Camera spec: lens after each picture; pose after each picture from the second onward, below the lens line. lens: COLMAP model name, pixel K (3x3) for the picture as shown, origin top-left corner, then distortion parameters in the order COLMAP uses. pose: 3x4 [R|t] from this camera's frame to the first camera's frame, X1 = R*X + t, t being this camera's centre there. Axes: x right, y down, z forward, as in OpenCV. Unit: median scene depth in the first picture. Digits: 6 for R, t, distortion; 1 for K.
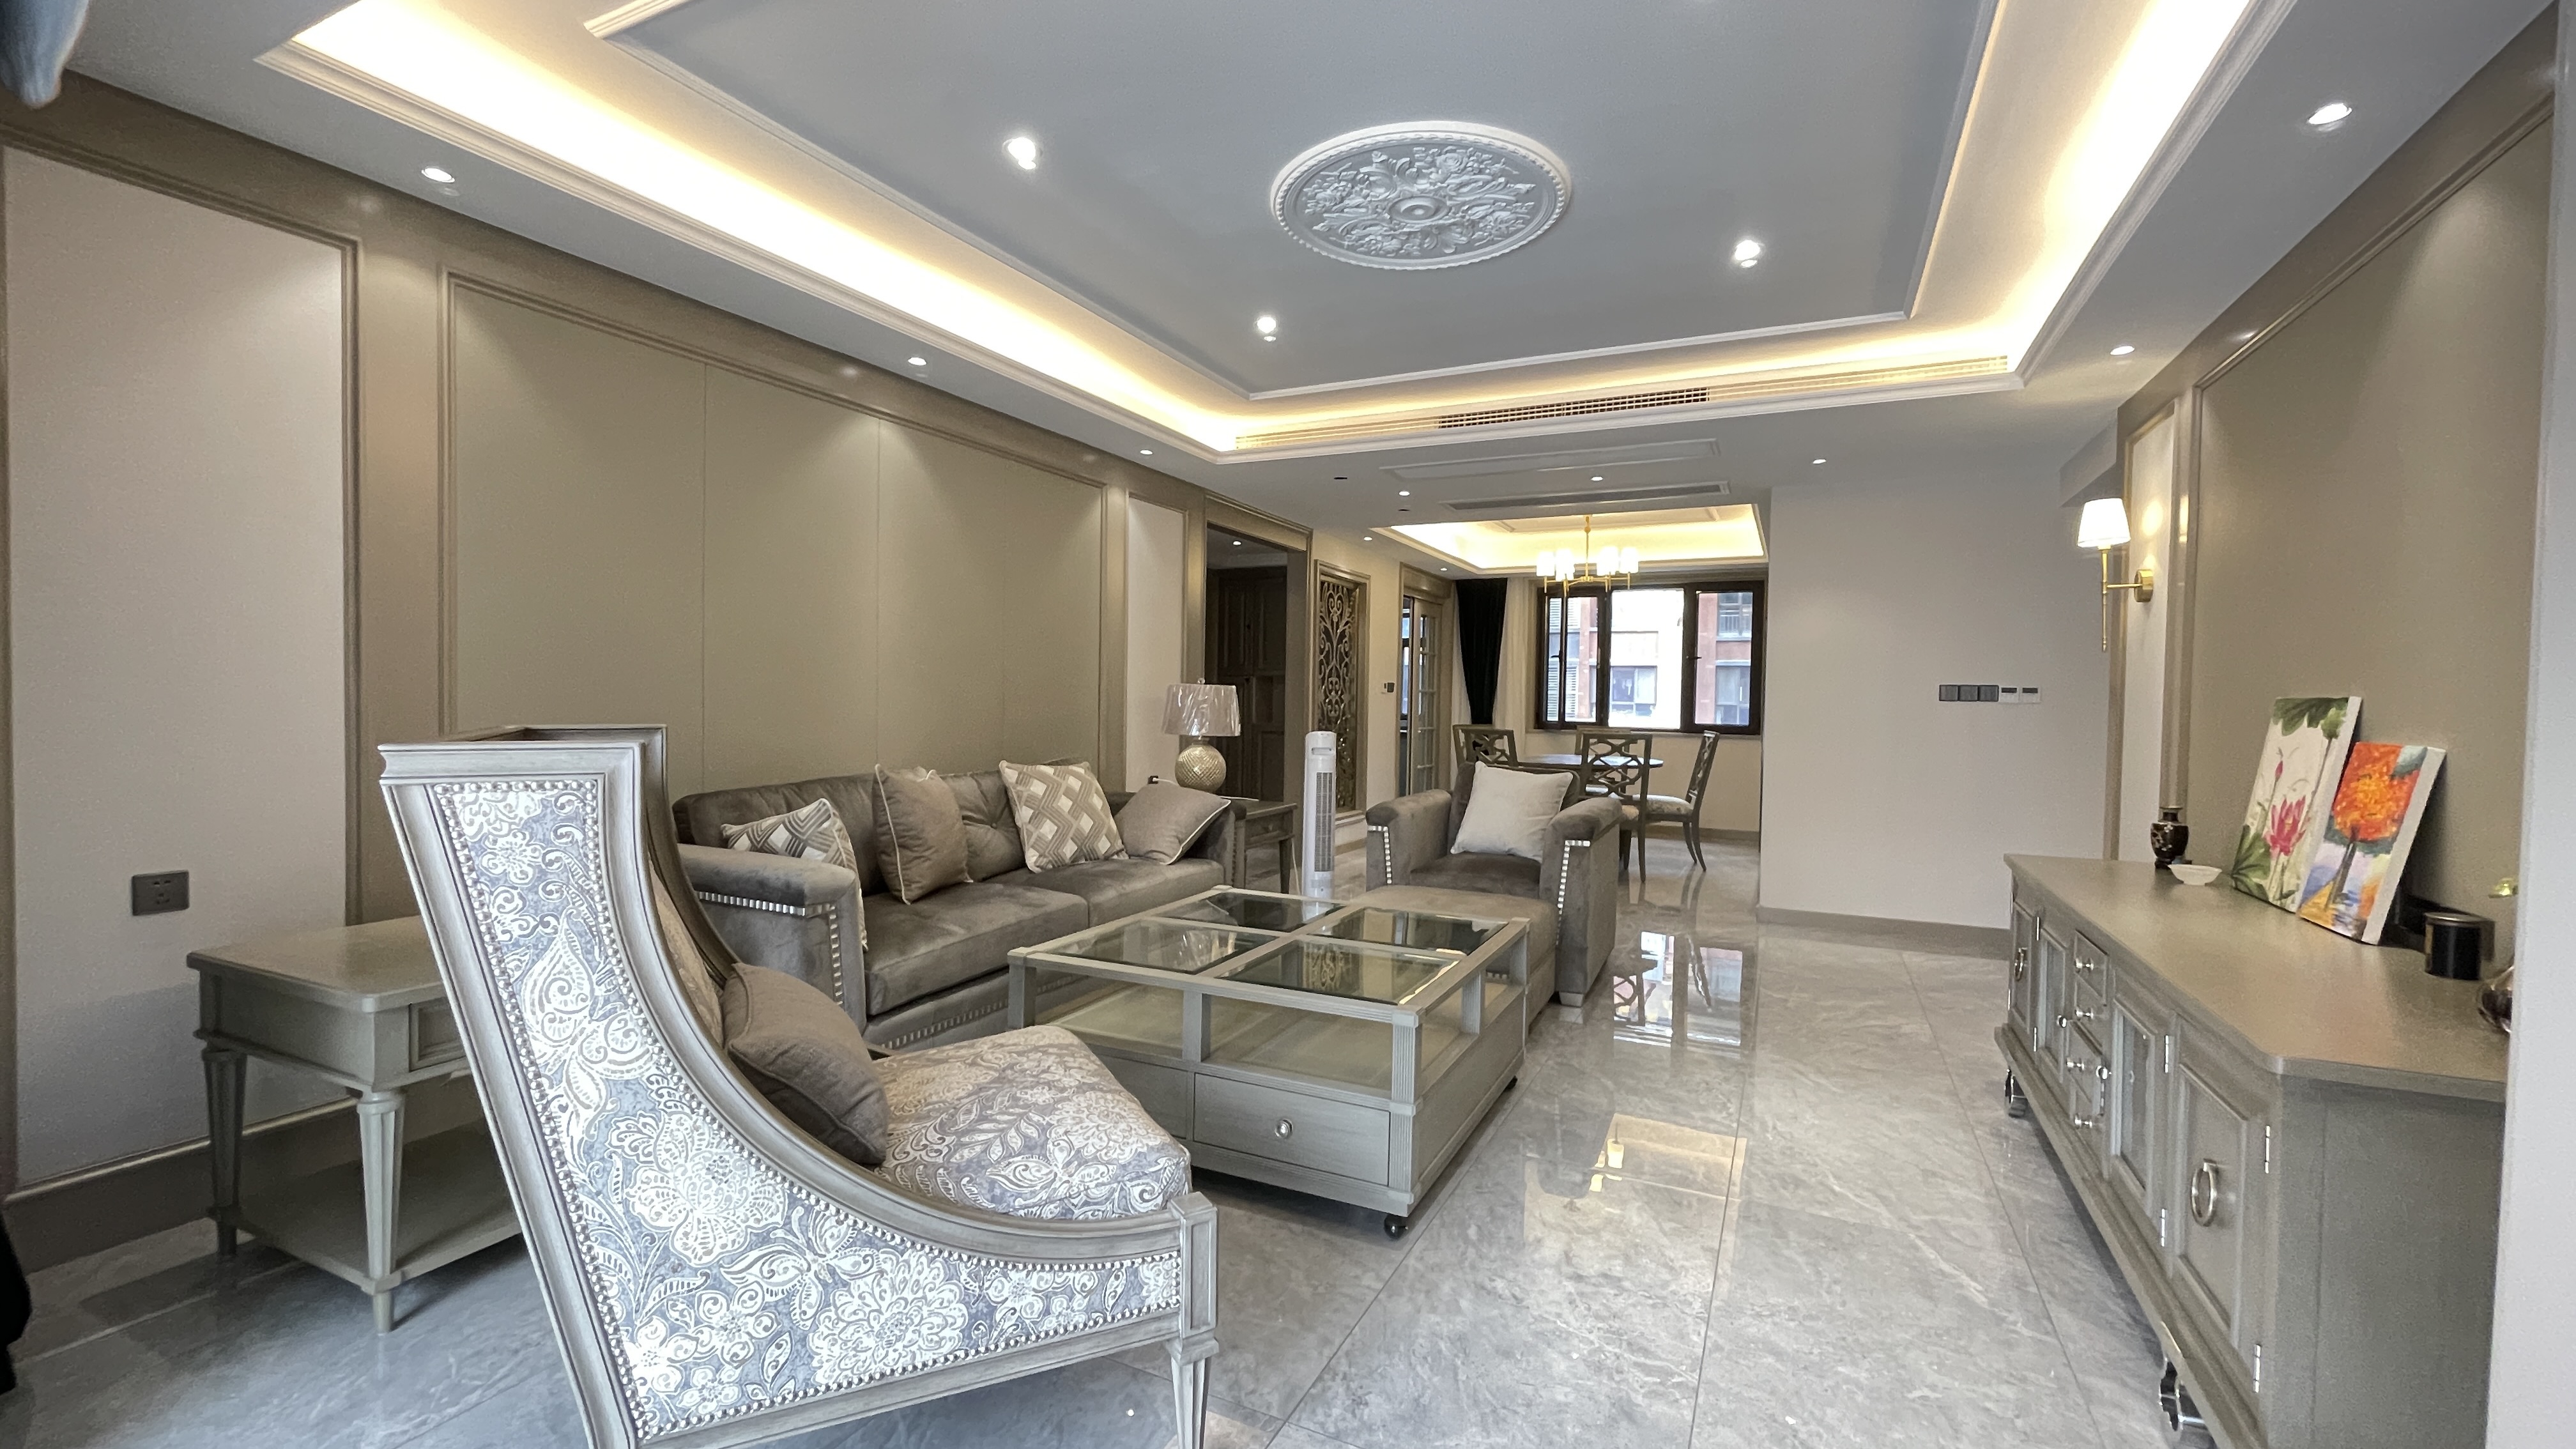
lens RADIAL K [[1045.5, 0, 1294.5], [0, 1045.5, 726.6], [0, 0, 1]] dist [-0.001456, -0.000420]
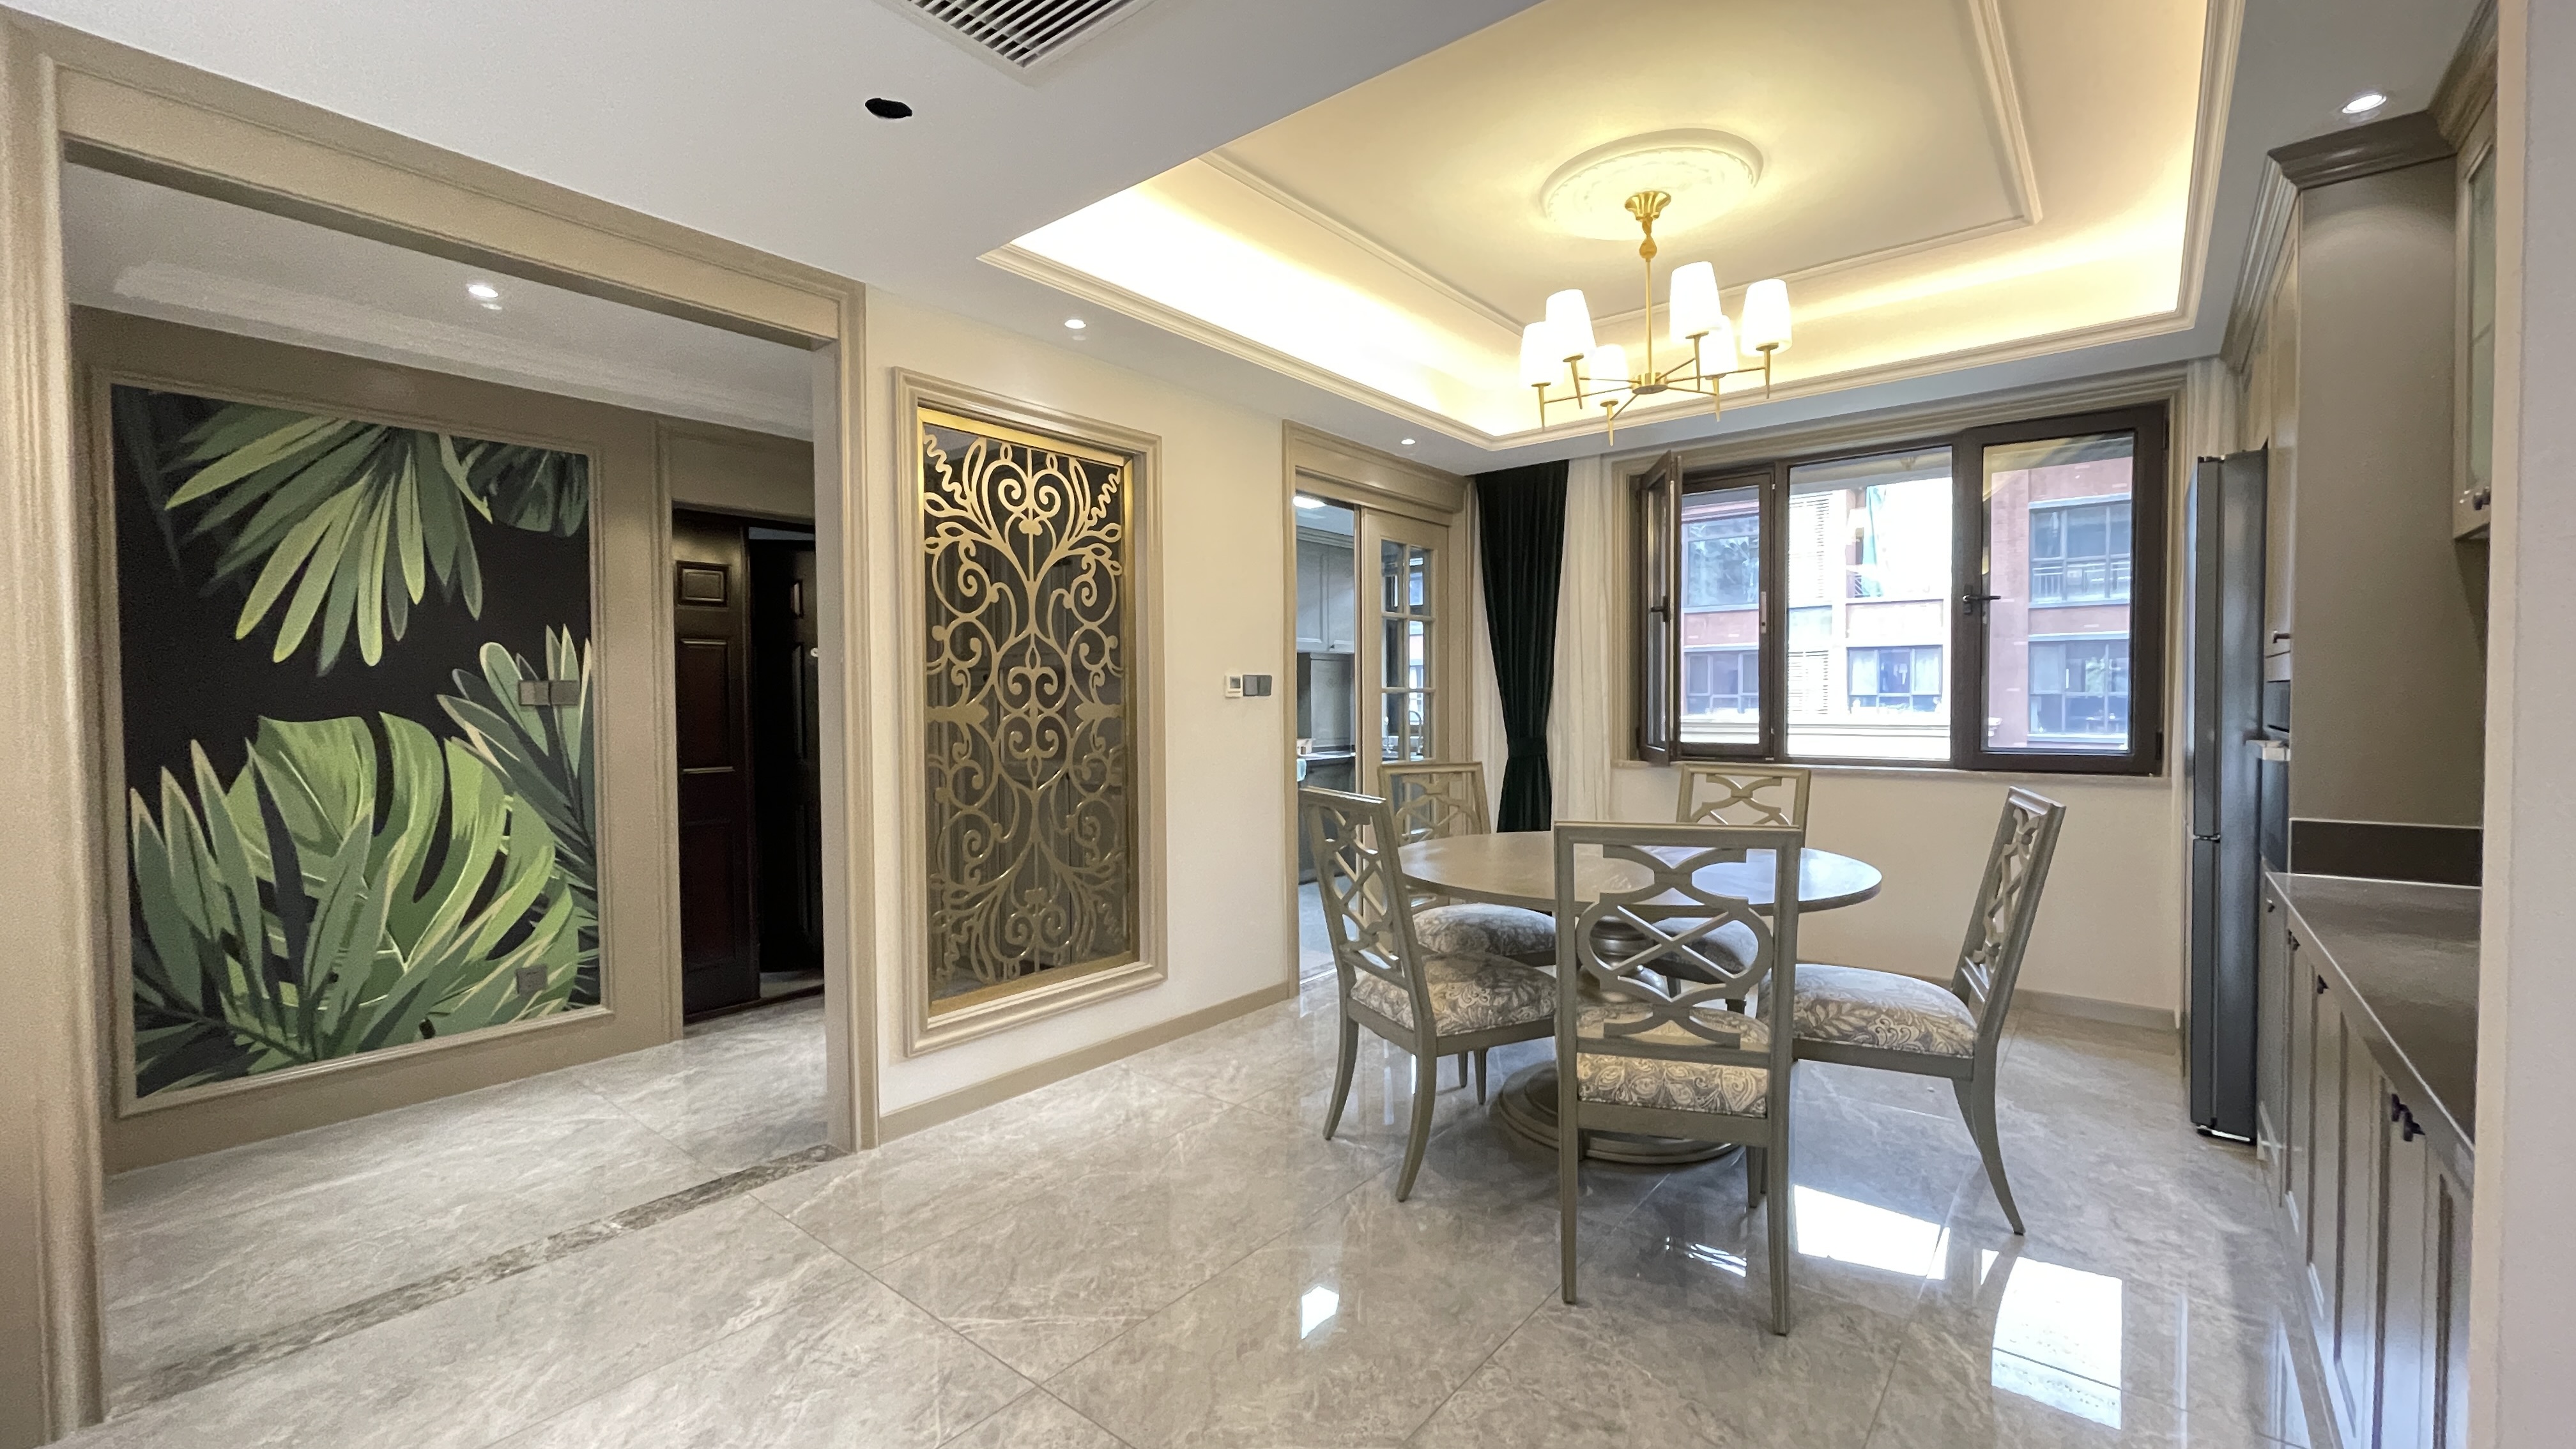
lens RADIAL K [[1045.5, 0, 1294.5], [0, 1045.5, 726.6], [0, 0, 1]] dist [-0.001456, -0.000420]
pose [[0.973441, -0.017461, -0.228271, 0.200416], [0.017332, 0.999846, -0.002570, -0.016183], [0.228281, -0.001455, 0.973594, 0.506924]]
